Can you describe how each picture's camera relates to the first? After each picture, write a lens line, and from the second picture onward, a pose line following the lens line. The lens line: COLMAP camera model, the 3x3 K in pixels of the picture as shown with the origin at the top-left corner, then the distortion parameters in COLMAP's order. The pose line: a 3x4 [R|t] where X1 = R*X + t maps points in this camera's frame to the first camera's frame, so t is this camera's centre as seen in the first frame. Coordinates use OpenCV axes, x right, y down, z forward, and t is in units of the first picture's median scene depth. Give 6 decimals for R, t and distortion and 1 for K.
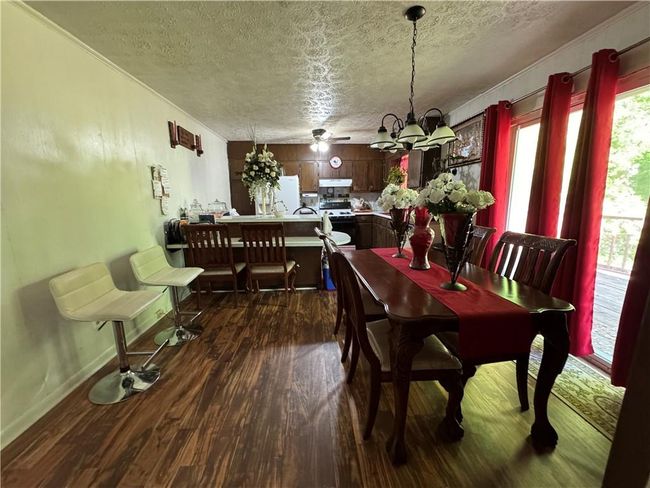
lens RADIAL K [[256.3, 0, 325.0], [0, 256.3, 244.0], [0, 0, 1]] dist [0.003053, -0.000379]
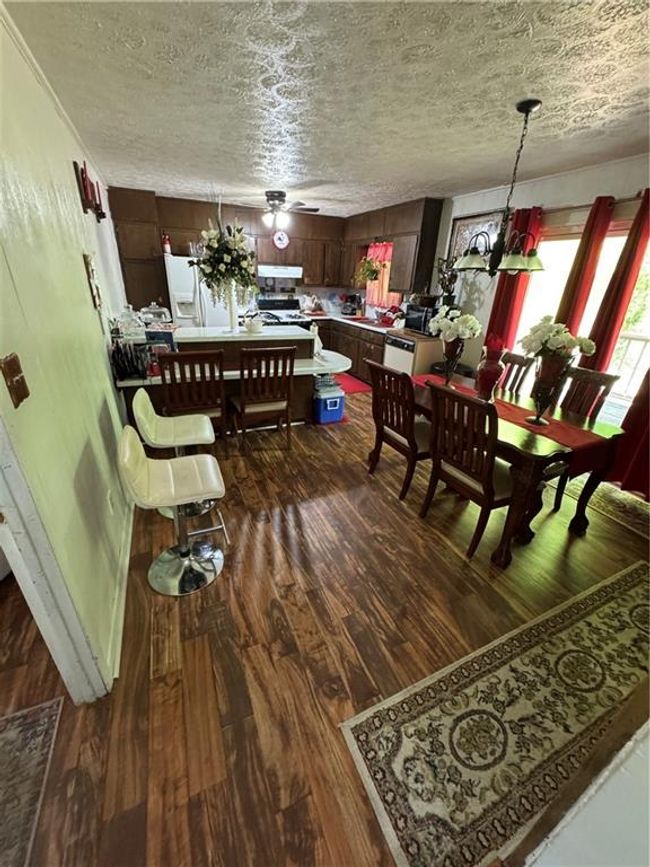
lens RADIAL K [[341.9, 0, 326.0], [0, 341.9, 433.6], [0, 0, 1]] dist [0.003053, -0.000379]
pose [[0.936096, -0.102700, 0.336417, -0.354074], [0.015794, 0.967735, 0.251476, -0.068479], [-0.351389, -0.230093, 0.907515, -0.018329]]
